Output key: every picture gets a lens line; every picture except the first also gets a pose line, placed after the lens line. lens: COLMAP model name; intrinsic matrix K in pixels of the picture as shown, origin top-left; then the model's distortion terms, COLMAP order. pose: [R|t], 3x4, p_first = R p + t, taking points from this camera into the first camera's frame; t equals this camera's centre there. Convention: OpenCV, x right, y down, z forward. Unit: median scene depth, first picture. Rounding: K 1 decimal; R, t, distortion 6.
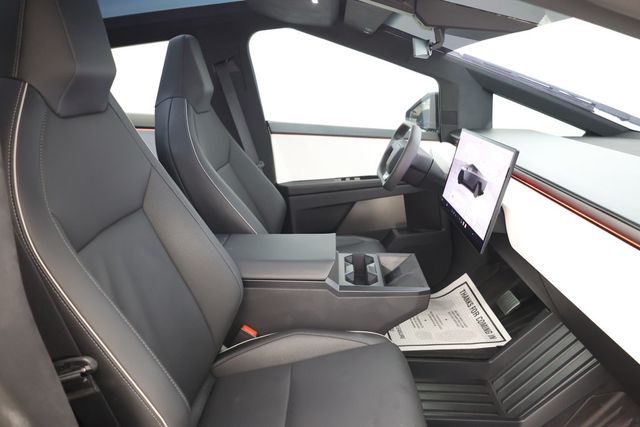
lens RADIAL K [[448.0, 0, 321.8], [0, 448.0, 203.7], [0, 0, 1]] dist [0.007210, 0.005399]
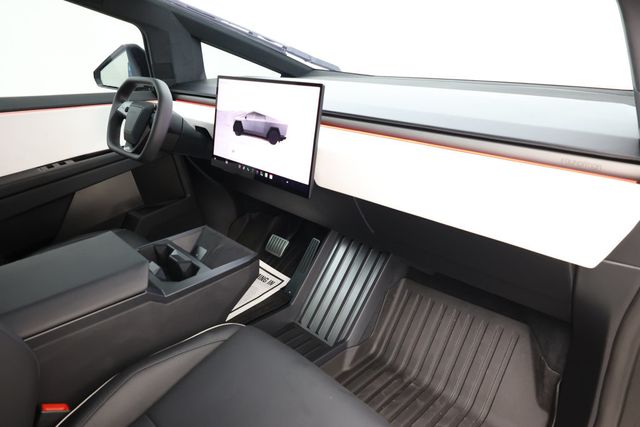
lens RADIAL K [[448.0, 0, 321.8], [0, 448.0, 203.7], [0, 0, 1]] dist [0.007210, 0.005399]
pose [[0.718221, -0.275248, 0.639059, -0.141466], [0.225296, 0.960949, 0.160685, -0.014913], [-0.658331, 0.028570, 0.752186, 0.151354]]
